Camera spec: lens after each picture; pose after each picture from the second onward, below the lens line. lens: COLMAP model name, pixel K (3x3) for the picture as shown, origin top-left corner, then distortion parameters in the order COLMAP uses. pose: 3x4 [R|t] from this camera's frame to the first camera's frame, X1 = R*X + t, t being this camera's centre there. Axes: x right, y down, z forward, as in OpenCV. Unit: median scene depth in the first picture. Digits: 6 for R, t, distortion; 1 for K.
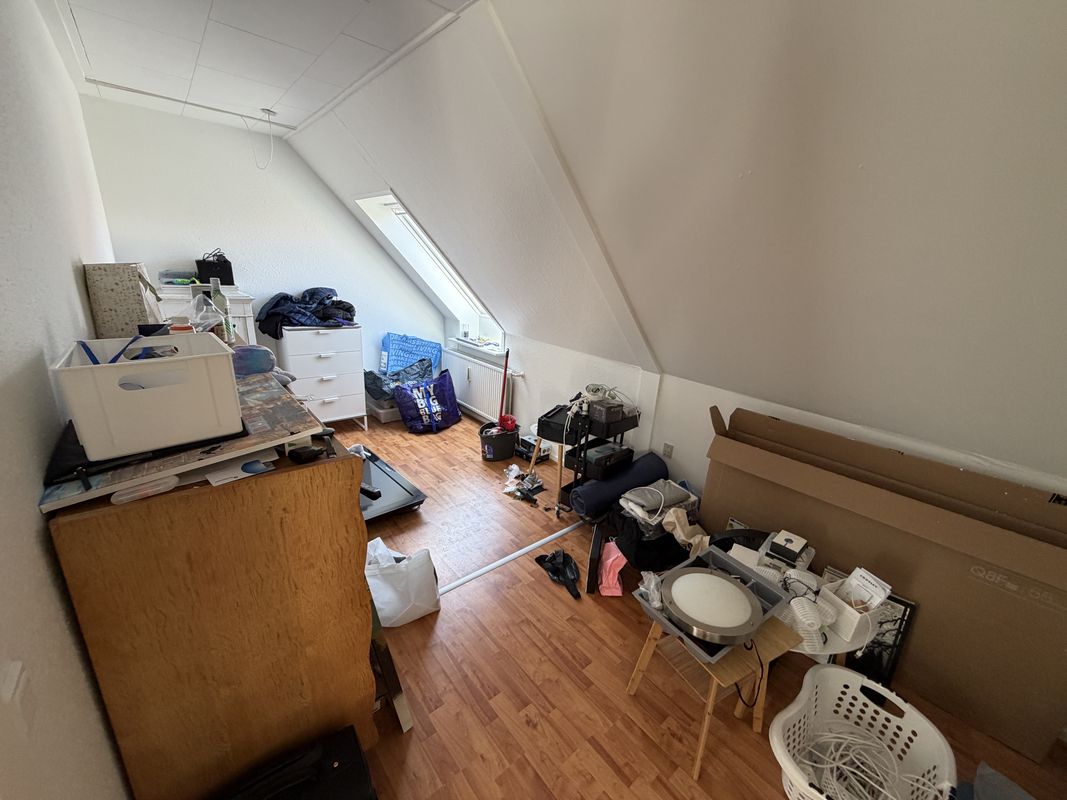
lens RADIAL K [[425.1, 0, 535.0], [0, 425.1, 402.7], [0, 0, 1]] dist [0.001432, 0.000098]
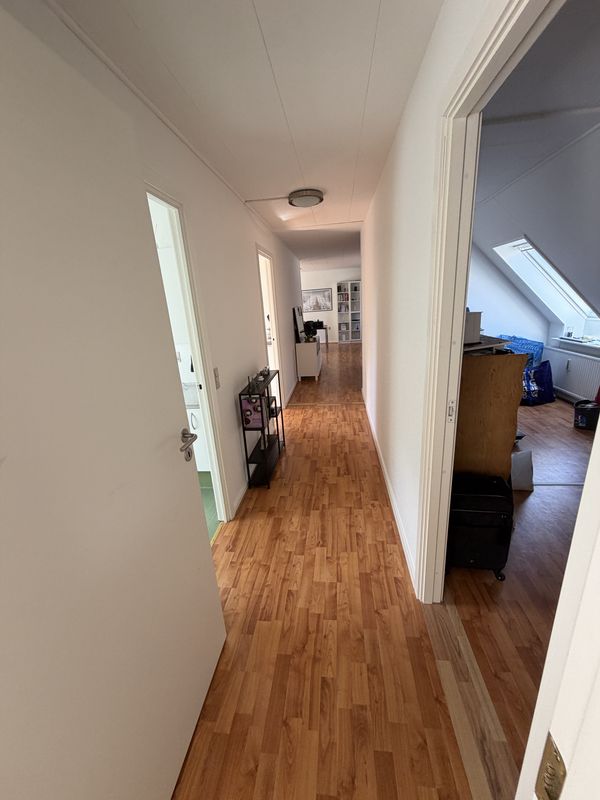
lens RADIAL K [[318.8, 0, 299.4], [0, 318.8, 397.8], [0, 0, 1]] dist [0.001432, 0.000098]
pose [[0.670958, 0.106716, -0.733776, 0.016589], [-0.117466, 0.992390, 0.036918, 0.095202], [0.732132, 0.061423, 0.678387, -0.243998]]
